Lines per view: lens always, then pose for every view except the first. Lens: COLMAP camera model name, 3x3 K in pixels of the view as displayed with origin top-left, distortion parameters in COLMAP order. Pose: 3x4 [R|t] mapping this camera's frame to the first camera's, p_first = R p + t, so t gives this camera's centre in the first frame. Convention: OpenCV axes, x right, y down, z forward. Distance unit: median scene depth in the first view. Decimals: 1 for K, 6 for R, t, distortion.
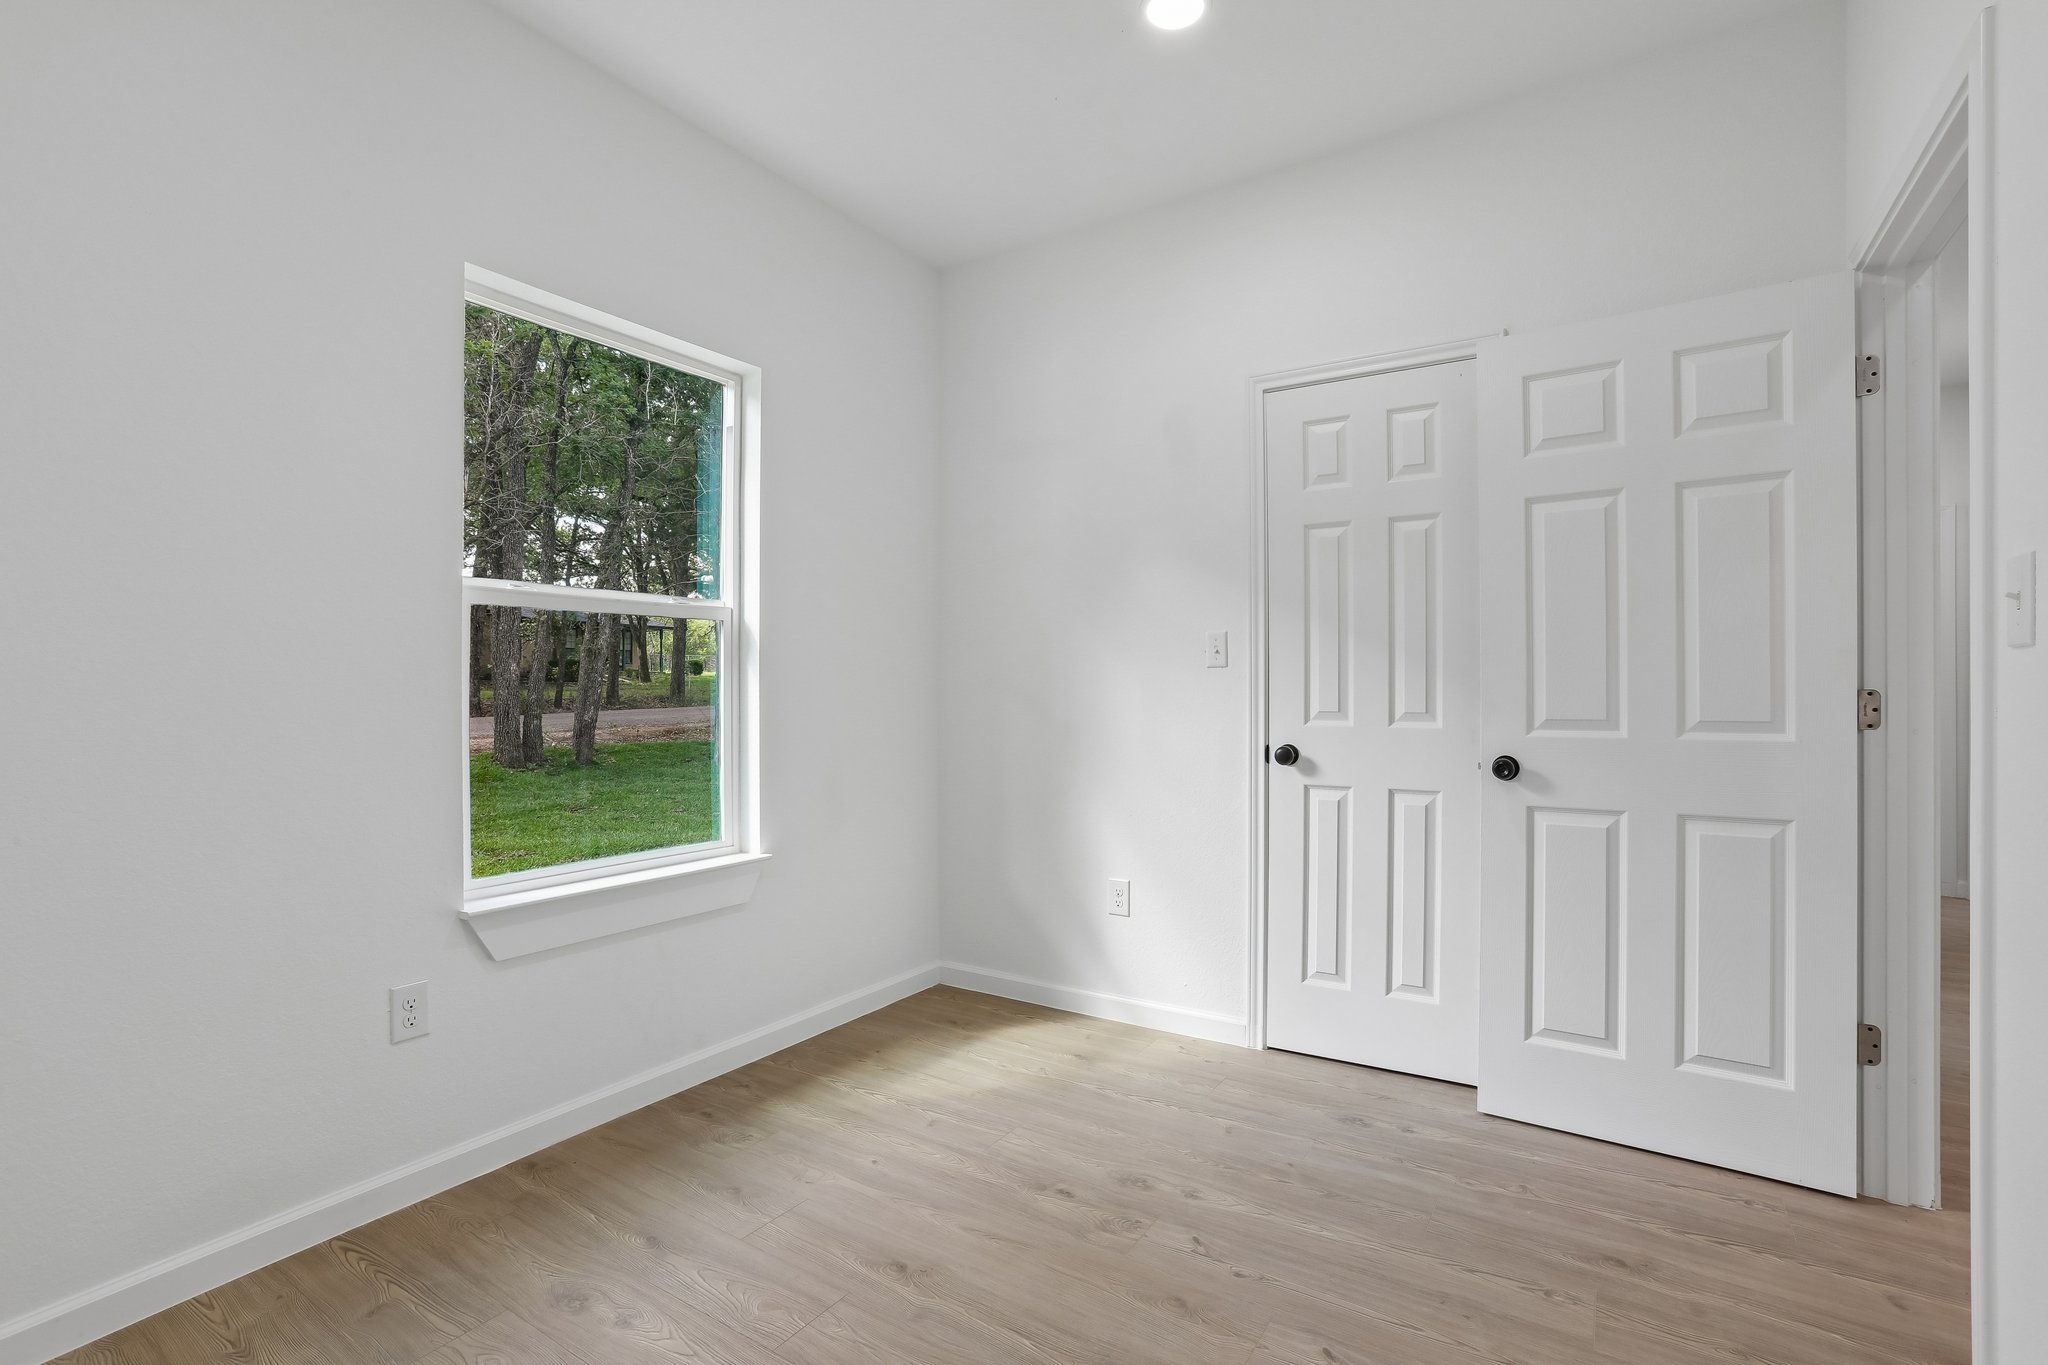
lens RADIAL K [[934.7, 0, 1024.0], [0, 934.7, 682.5], [0, 0, 1]] dist [-0.065461, 0.031656]
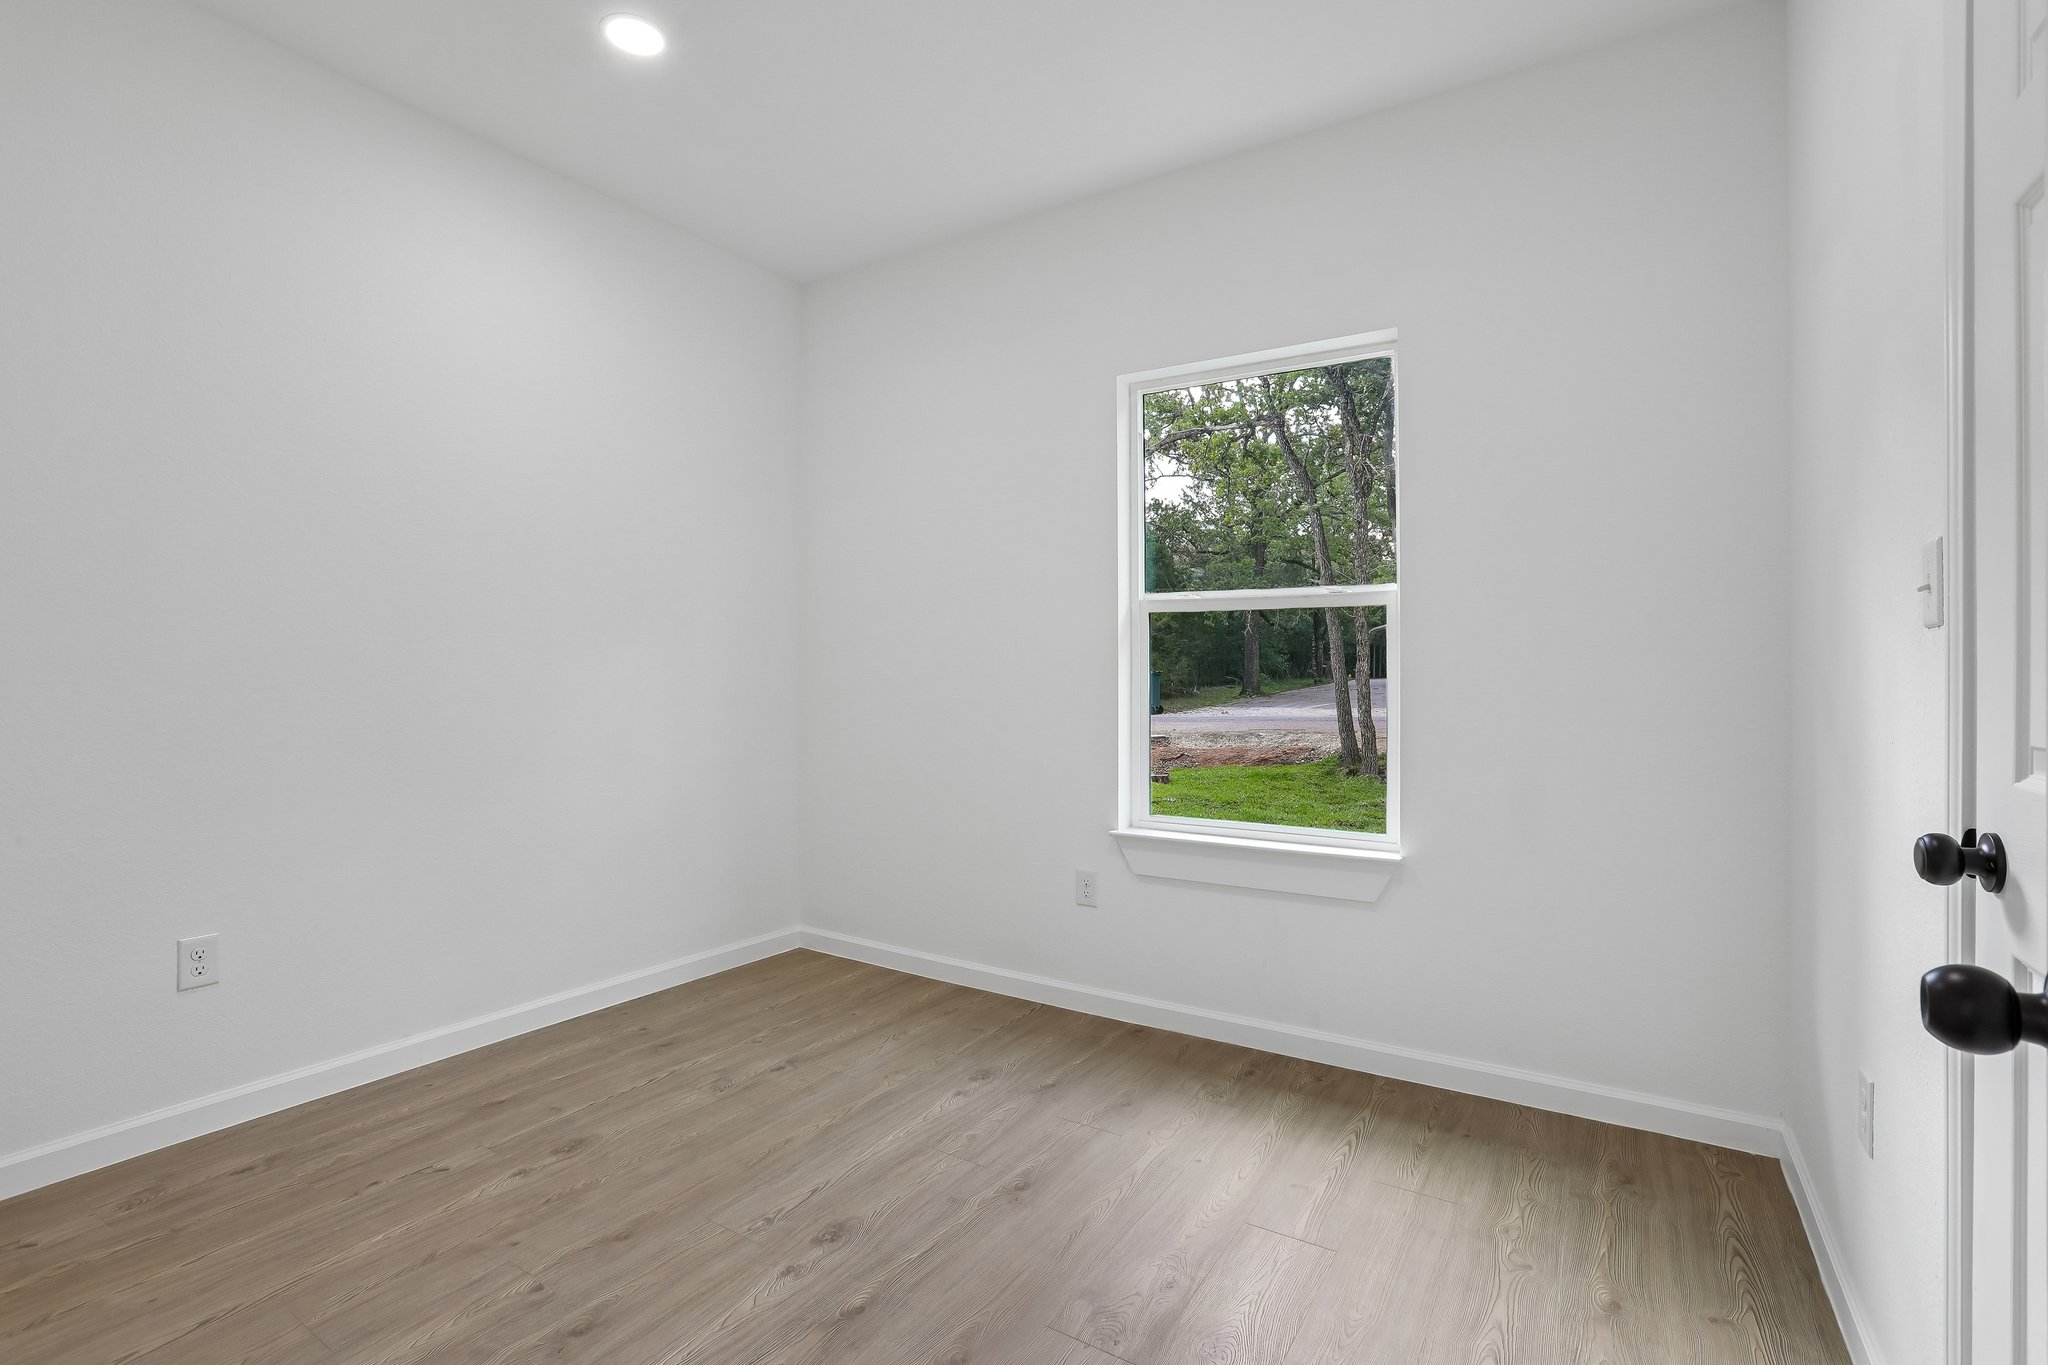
lens RADIAL K [[934.7, 0, 1024.0], [0, 934.7, 682.5], [0, 0, 1]] dist [-0.065461, 0.031656]
pose [[0.020390, 0.009650, -0.999746, 0.720975], [-0.004268, 0.999945, 0.009565, 0.005577], [0.999783, 0.004071, 0.020430, 0.712215]]
